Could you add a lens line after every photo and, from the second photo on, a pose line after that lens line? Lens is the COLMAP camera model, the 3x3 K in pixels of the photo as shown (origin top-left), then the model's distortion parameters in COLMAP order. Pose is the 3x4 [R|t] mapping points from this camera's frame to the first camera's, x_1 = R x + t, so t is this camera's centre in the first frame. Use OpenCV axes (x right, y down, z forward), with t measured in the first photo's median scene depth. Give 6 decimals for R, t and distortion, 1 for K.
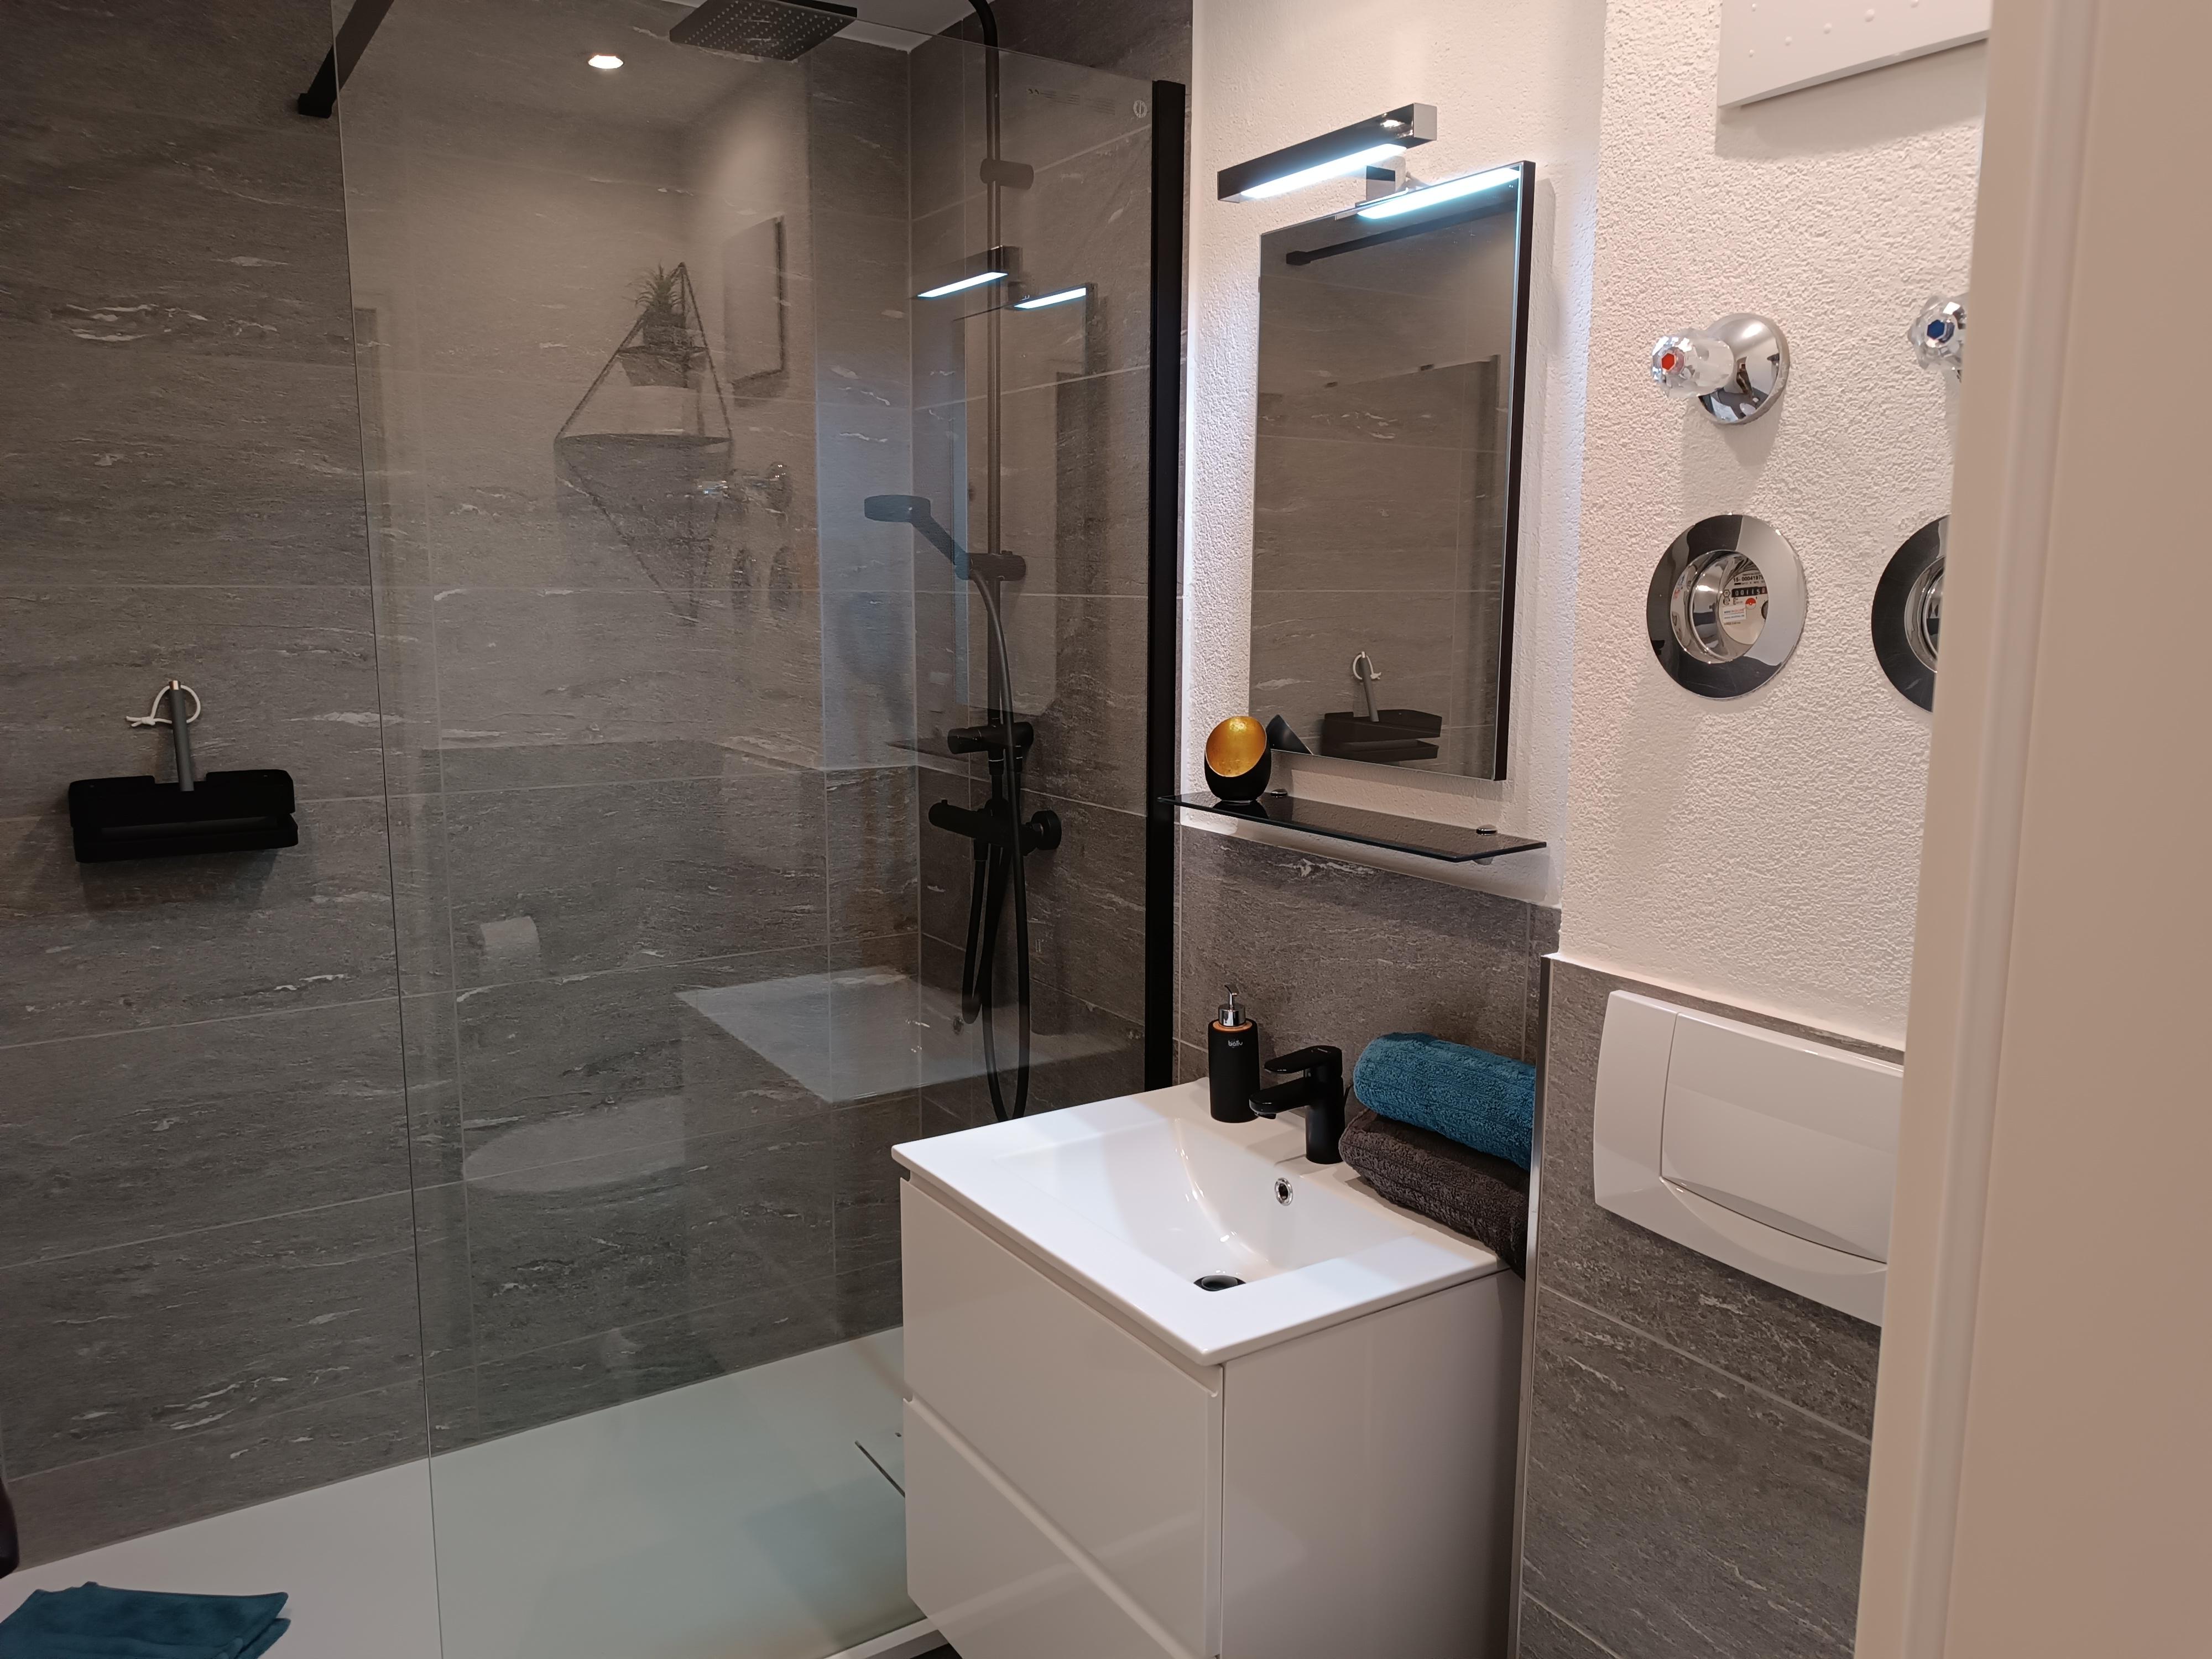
lens RADIAL K [[1567.5, 0, 1106.0], [0, 1567.5, 829.5], [0, 0, 1]] dist [0.023676, -0.009599]
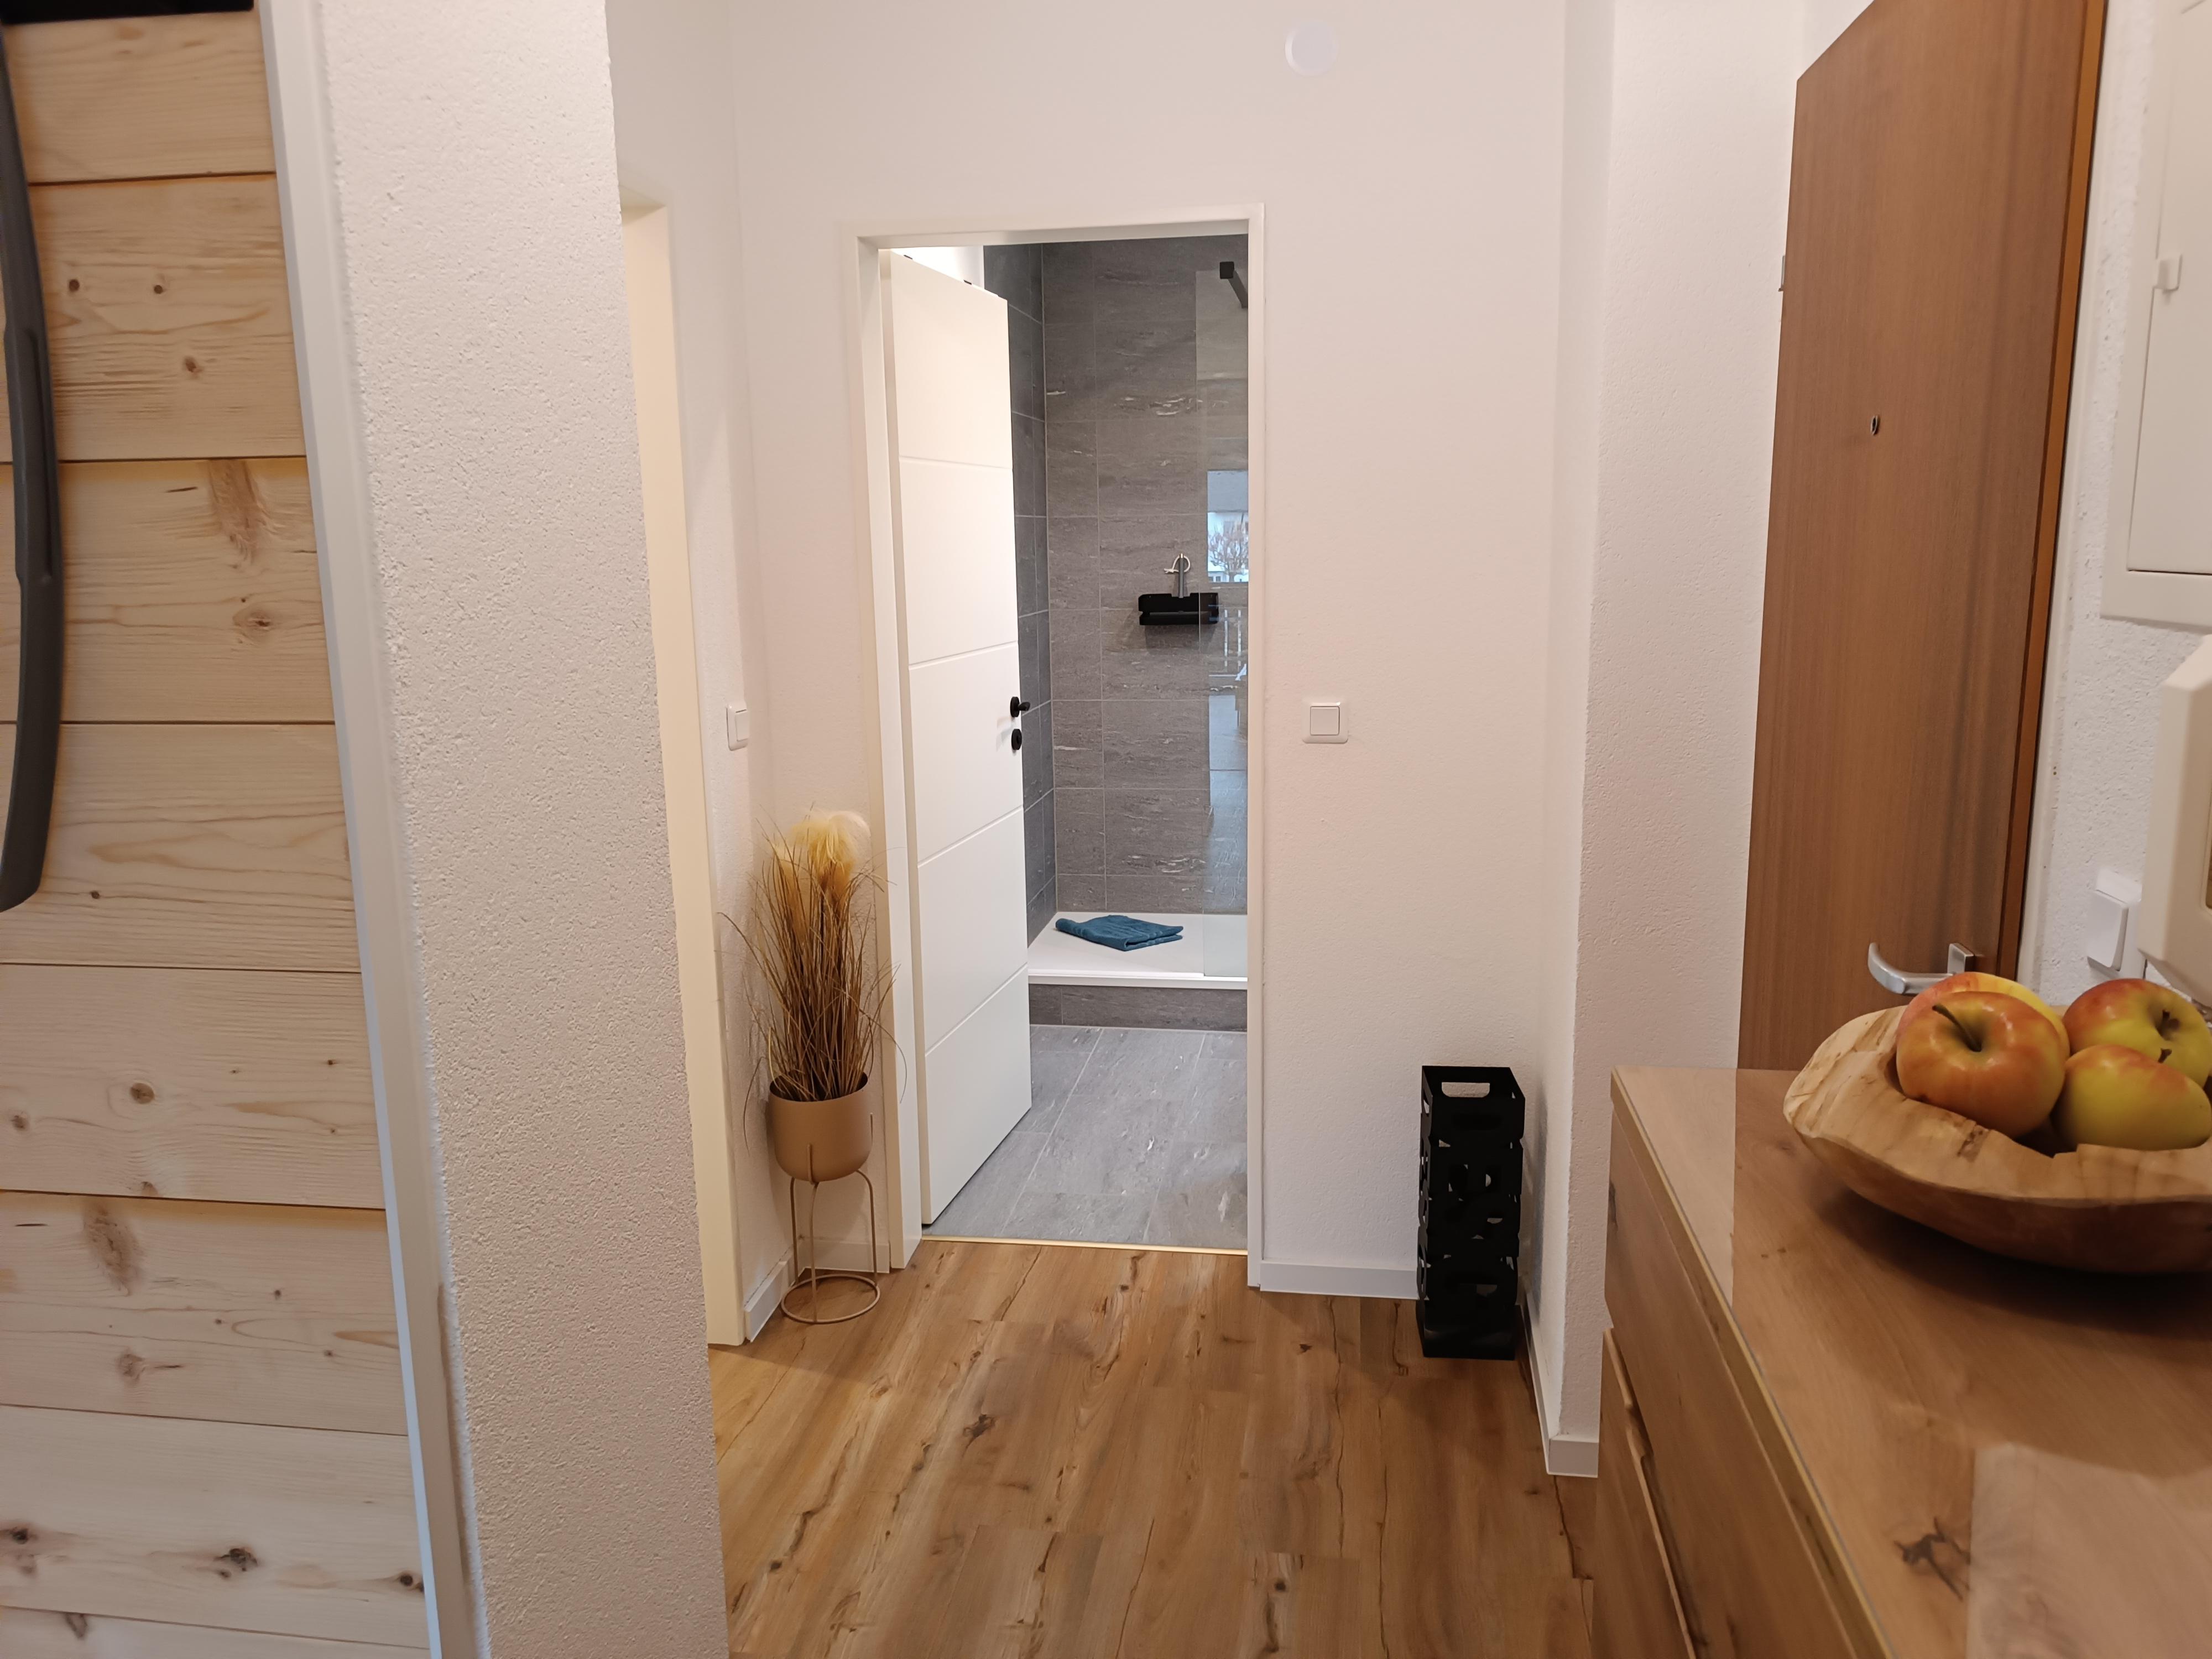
lens RADIAL K [[1567.5, 0, 1106.0], [0, 1567.5, 829.5], [0, 0, 1]] dist [0.023676, -0.009599]
pose [[0.735961, 0.104513, -0.668908, 0.966055], [-0.077224, 0.994524, 0.070422, 0.163736], [0.672605, -0.000172, 0.740002, -0.844810]]
